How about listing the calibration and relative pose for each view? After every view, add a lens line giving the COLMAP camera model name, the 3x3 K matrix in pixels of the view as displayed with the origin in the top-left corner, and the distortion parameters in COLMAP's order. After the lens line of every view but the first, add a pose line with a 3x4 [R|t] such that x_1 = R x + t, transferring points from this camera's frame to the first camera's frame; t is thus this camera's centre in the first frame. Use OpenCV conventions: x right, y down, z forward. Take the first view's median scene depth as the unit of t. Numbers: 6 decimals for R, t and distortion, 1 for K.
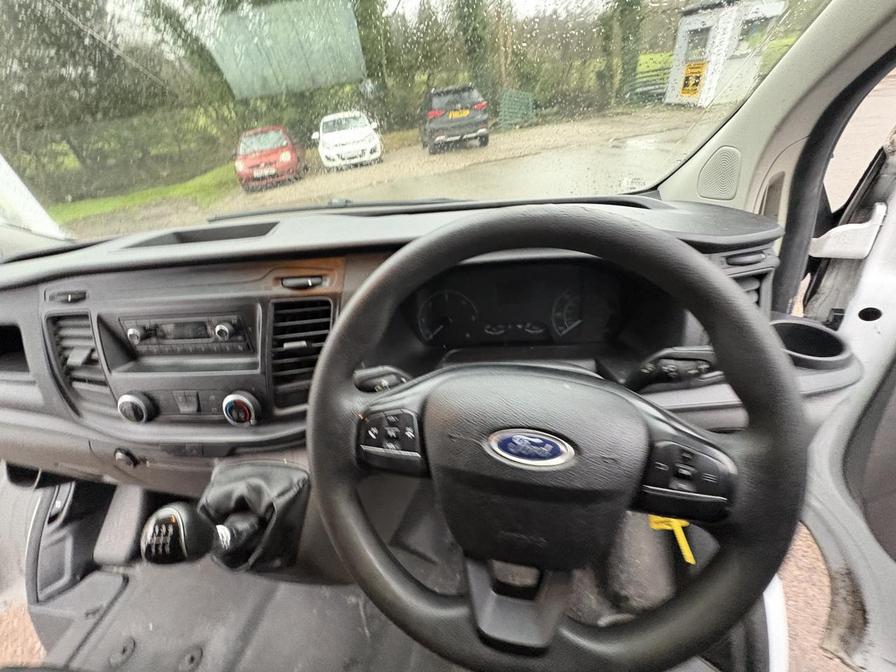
lens RADIAL K [[355.2, 0, 449.8], [0, 355.2, 339.2], [0, 0, 1]] dist [0.001767, -0.000258]
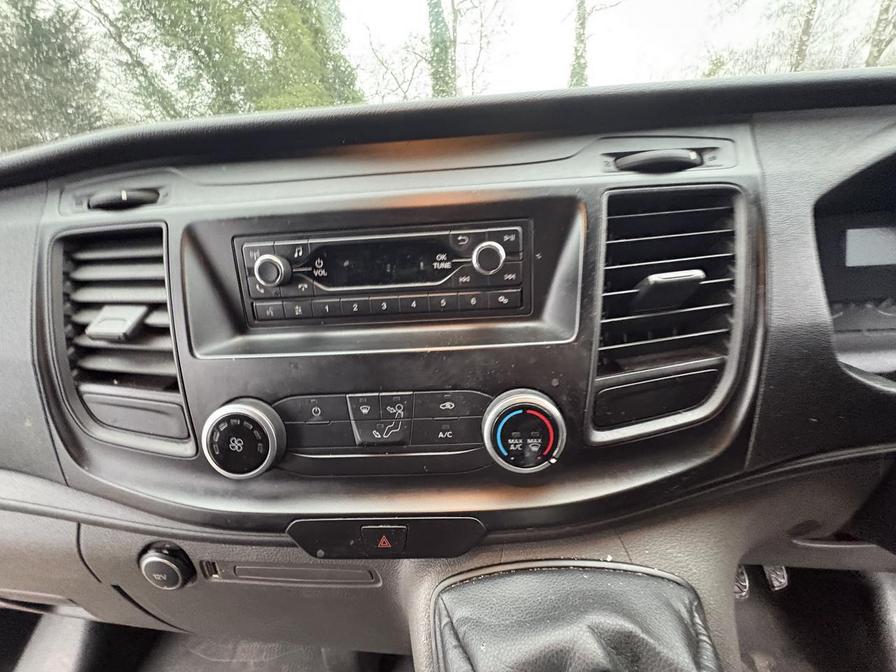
lens RADIAL K [[355.2, 0, 447.0], [0, 355.2, 337.1], [0, 0, 1]] dist [0.001767, -0.000258]
pose [[0.994926, 0.019735, 0.098660, -0.685272], [0.000453, 0.979686, -0.200536, 0.162341], [-0.100613, 0.199563, 0.974706, 0.535240]]
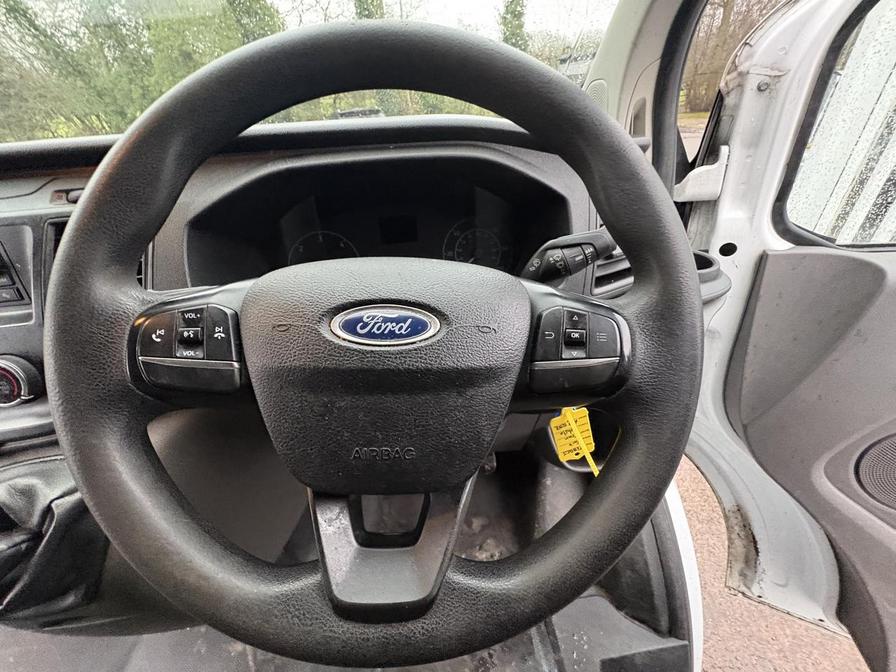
lens RADIAL K [[355.2, 0, 450.7], [0, 355.2, 338.7], [0, 0, 1]] dist [0.001767, -0.000258]
pose [[0.975591, -0.065461, 0.209614, 0.110193], [0.078429, 0.995448, -0.054158, 0.208758], [-0.205114, 0.069276, 0.976283, 0.136049]]
